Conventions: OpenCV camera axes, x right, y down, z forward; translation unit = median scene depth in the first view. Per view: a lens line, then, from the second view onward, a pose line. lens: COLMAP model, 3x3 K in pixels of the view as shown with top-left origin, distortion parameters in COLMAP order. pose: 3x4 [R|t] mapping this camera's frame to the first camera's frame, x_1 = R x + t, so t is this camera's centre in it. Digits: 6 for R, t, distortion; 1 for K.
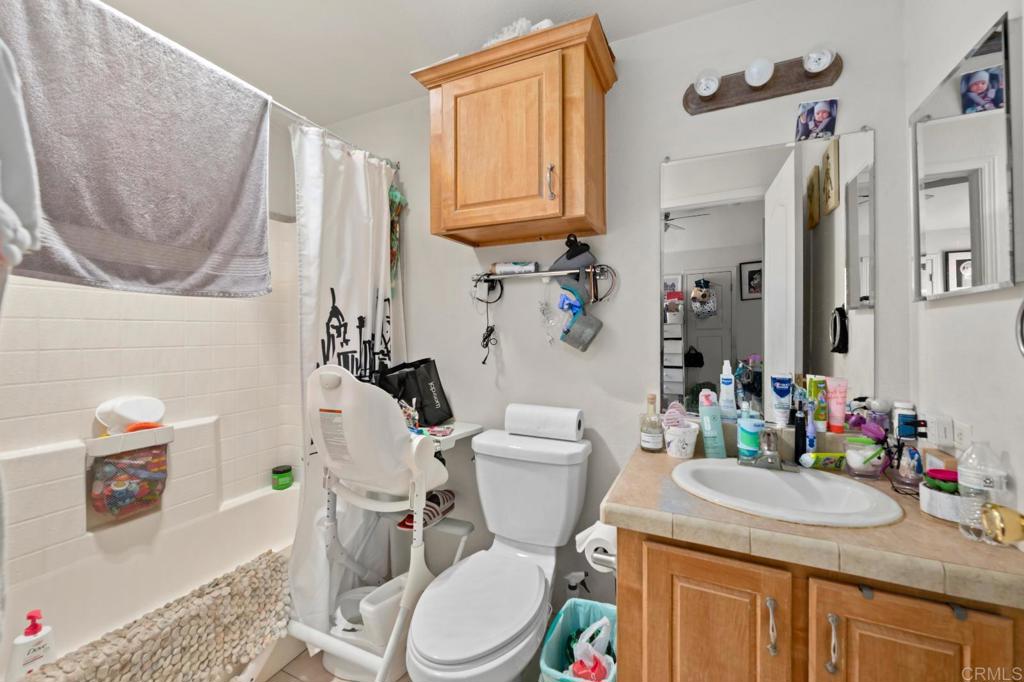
lens RADIAL K [[411.5, 0, 514.9], [0, 411.5, 331.9], [0, 0, 1]] dist [-0.000847, 0.000157]
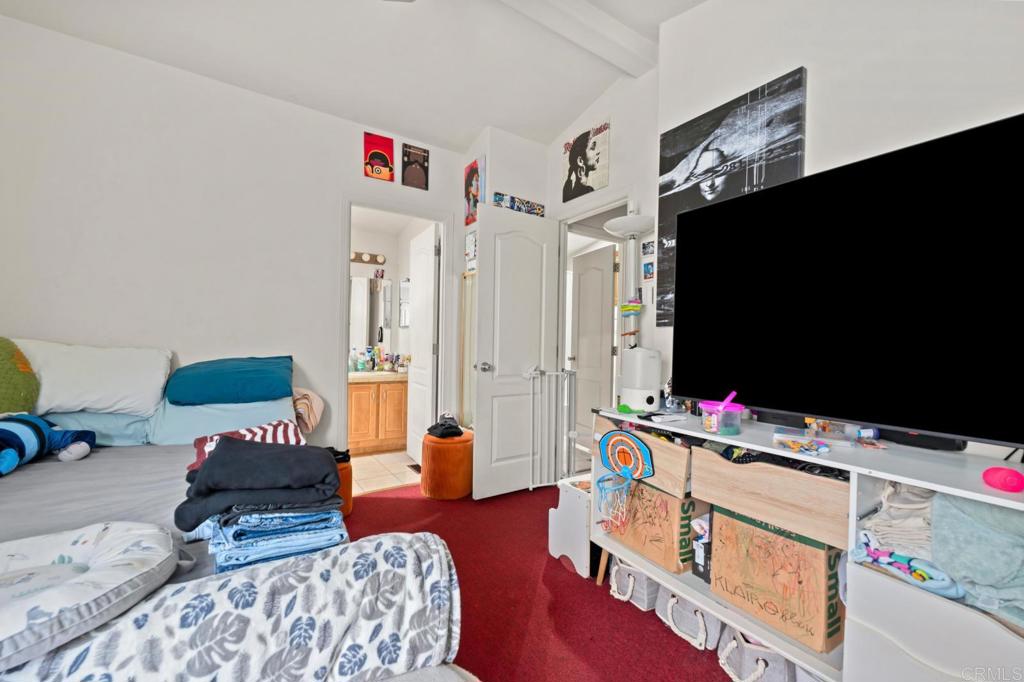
lens RADIAL K [[411.5, 0, 510.9], [0, 411.5, 342.2], [0, 0, 1]] dist [-0.000847, 0.000157]
pose [[0.521394, 0.016788, 0.853151, -1.749248], [-0.025530, 0.999666, -0.004068, 0.056012], [-0.852934, -0.019660, 0.521648, -1.888922]]
